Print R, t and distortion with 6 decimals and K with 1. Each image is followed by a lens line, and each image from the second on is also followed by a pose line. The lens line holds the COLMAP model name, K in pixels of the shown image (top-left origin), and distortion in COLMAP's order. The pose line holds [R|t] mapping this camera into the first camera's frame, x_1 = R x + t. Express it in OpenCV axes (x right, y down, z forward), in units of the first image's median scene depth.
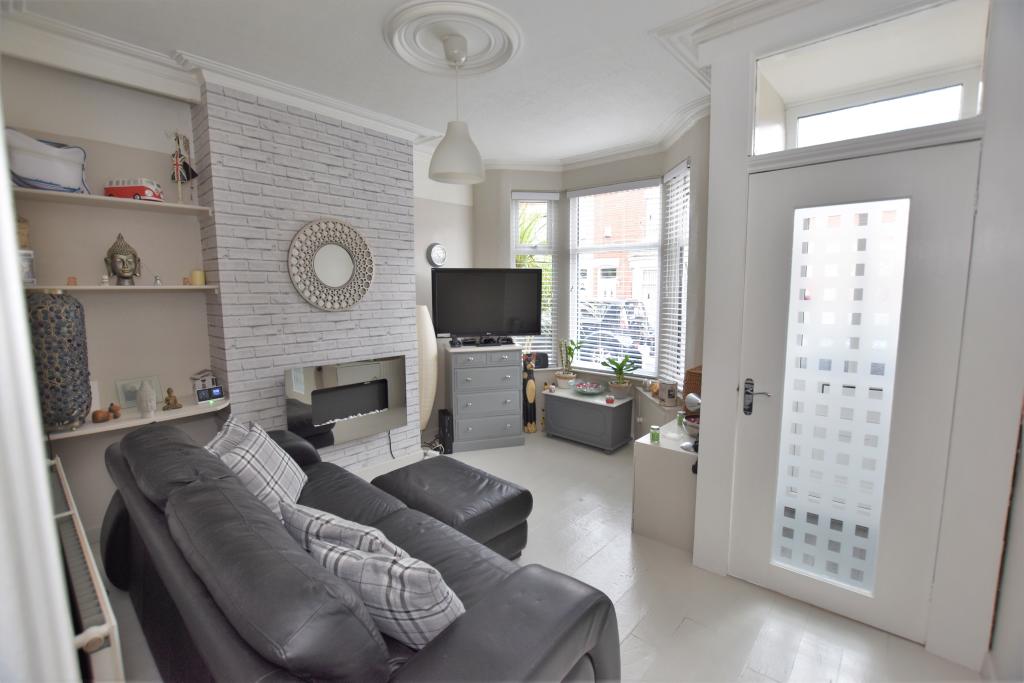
lens RADIAL K [[458.1, 0, 512.0], [0, 458.1, 341.5], [0, 0, 1]] dist [-0.013376, -0.000525]
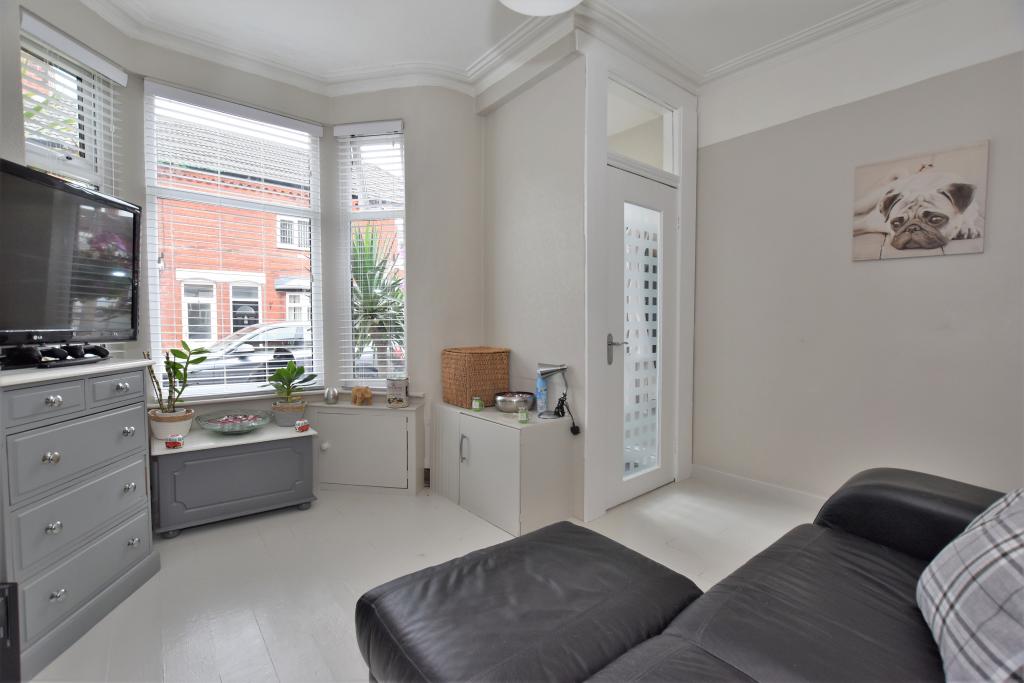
lens RADIAL K [[458.1, 0, 512.0], [0, 458.1, 341.5], [0, 0, 1]] dist [-0.013376, -0.000525]
pose [[0.152054, -0.035242, 0.987744, -0.359961], [0.118305, 0.992828, 0.017211, 0.026102], [-0.981266, 0.114238, 0.155133, 0.528064]]
